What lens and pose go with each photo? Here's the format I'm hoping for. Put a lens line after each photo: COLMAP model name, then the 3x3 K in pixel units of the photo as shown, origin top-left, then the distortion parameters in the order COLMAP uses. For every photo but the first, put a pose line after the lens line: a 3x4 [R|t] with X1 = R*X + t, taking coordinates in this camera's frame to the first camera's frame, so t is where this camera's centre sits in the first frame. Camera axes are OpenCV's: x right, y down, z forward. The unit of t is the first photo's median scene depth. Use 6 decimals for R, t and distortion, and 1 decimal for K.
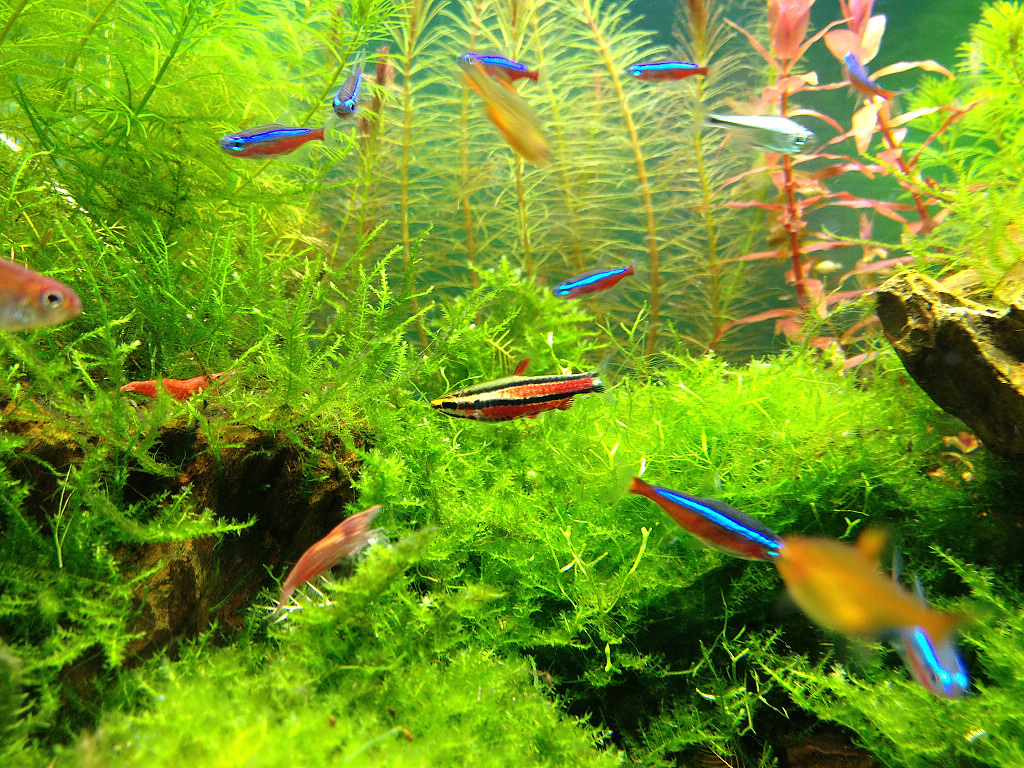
lens RADIAL K [[1133.0, 0, 507.2], [0, 1133.0, 354.3], [0, 0, 1]] dist [0.383091, -0.575449]
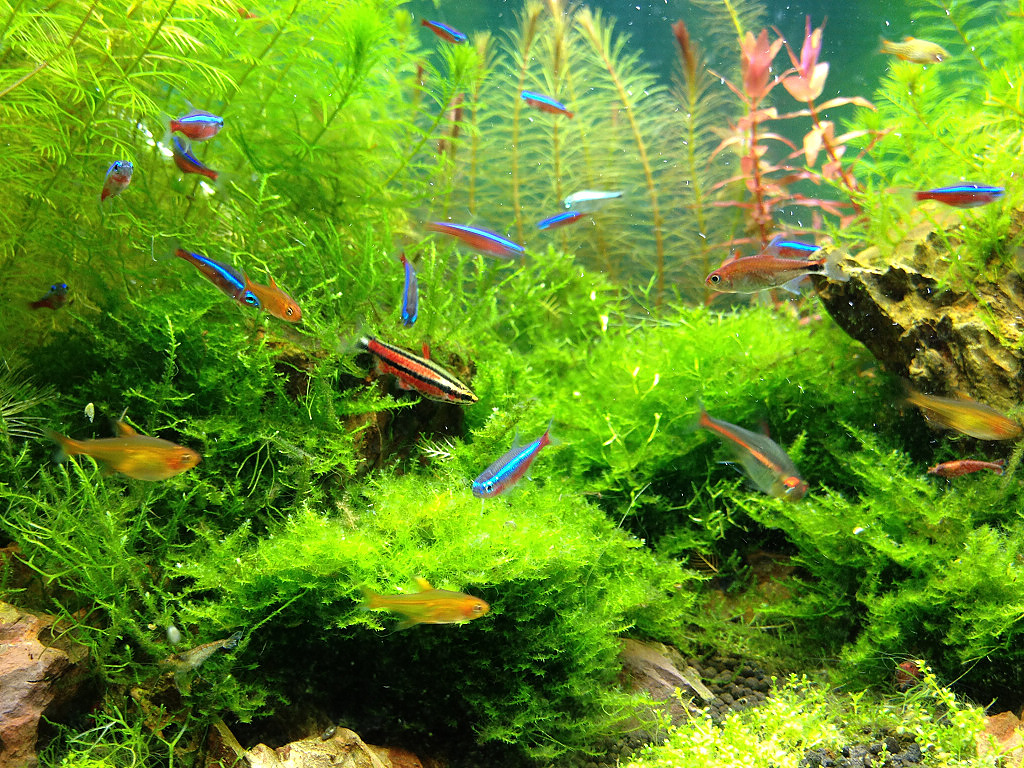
lens RADIAL K [[1043.9, 0, 511.2], [0, 1043.9, 379.8], [0, 0, 1]] dist [0.216637, -0.596459]
pose [[0.999897, -0.011505, -0.008589, -0.057951], [0.011753, 0.999500, 0.029364, 0.056420], [0.008246, -0.029462, 0.999532, -0.371961]]
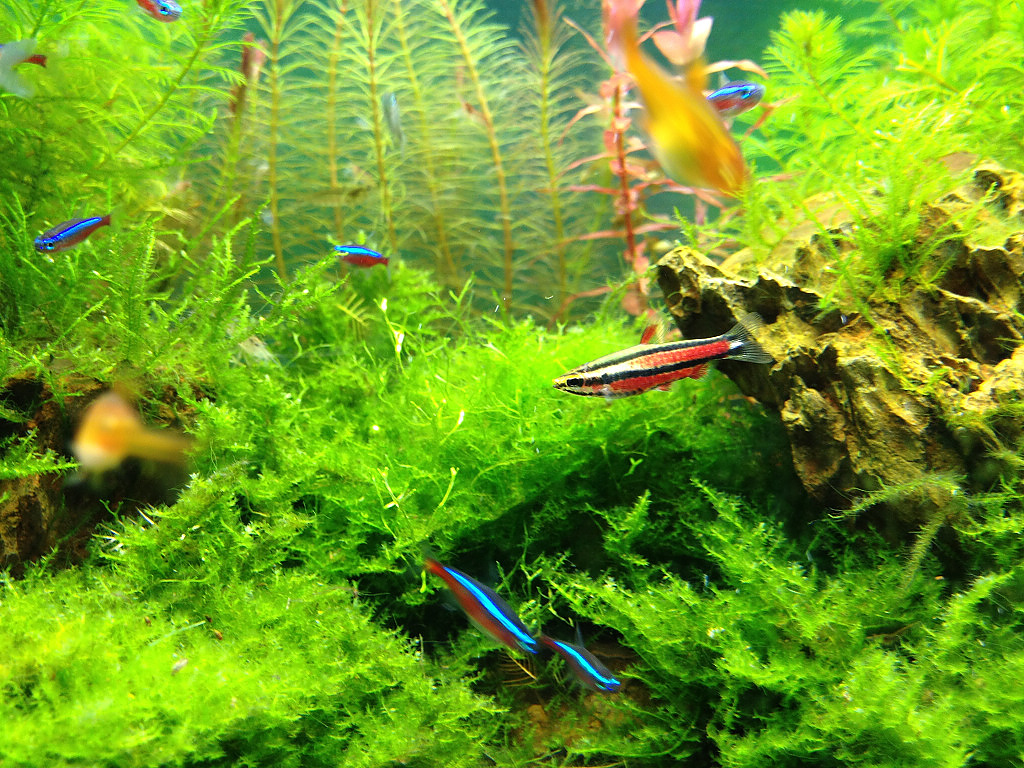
lens RADIAL K [[1112.4, 0, 494.0], [0, 1112.4, 357.6], [0, 0, 1]] dist [0.348430, -0.790634]
pose [[0.997983, 0.002493, 0.063433, 0.080428], [-0.003834, 0.999771, 0.021032, 0.015693], [-0.063366, -0.021233, 0.997764, -0.105415]]
